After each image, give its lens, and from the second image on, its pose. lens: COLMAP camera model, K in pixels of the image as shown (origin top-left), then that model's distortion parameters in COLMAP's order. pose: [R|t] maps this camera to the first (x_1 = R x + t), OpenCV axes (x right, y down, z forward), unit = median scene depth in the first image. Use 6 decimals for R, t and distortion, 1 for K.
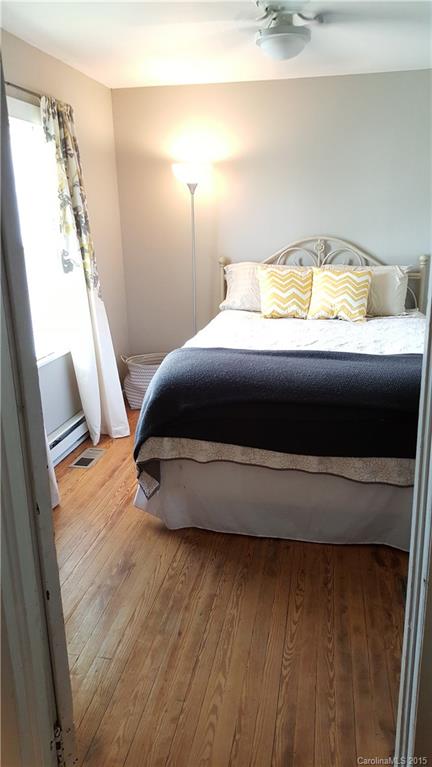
lens RADIAL K [[560.0, 0, 215.7], [0, 560.0, 372.2], [0, 0, 1]] dist [0.133531, -0.209172]
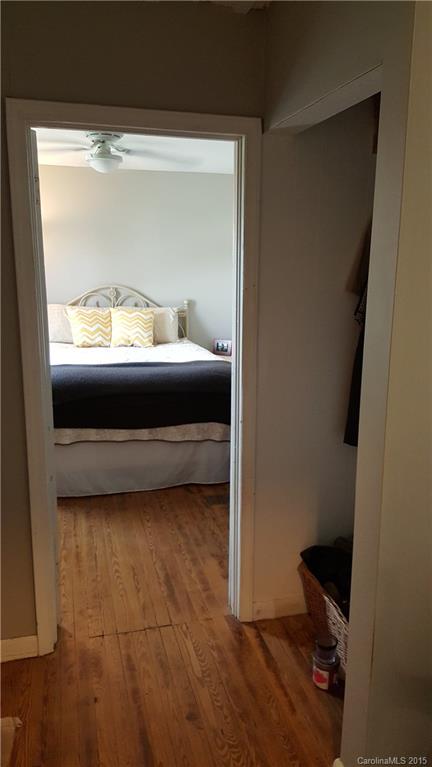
lens RADIAL K [[560.0, 0, 215.7], [0, 560.0, 372.2], [0, 0, 1]] dist [0.133531, -0.209172]
pose [[0.903059, -0.055317, 0.425941, -0.176972], [0.089116, 0.994223, -0.059820, 0.063695], [-0.420171, 0.091979, 0.902771, -0.277350]]
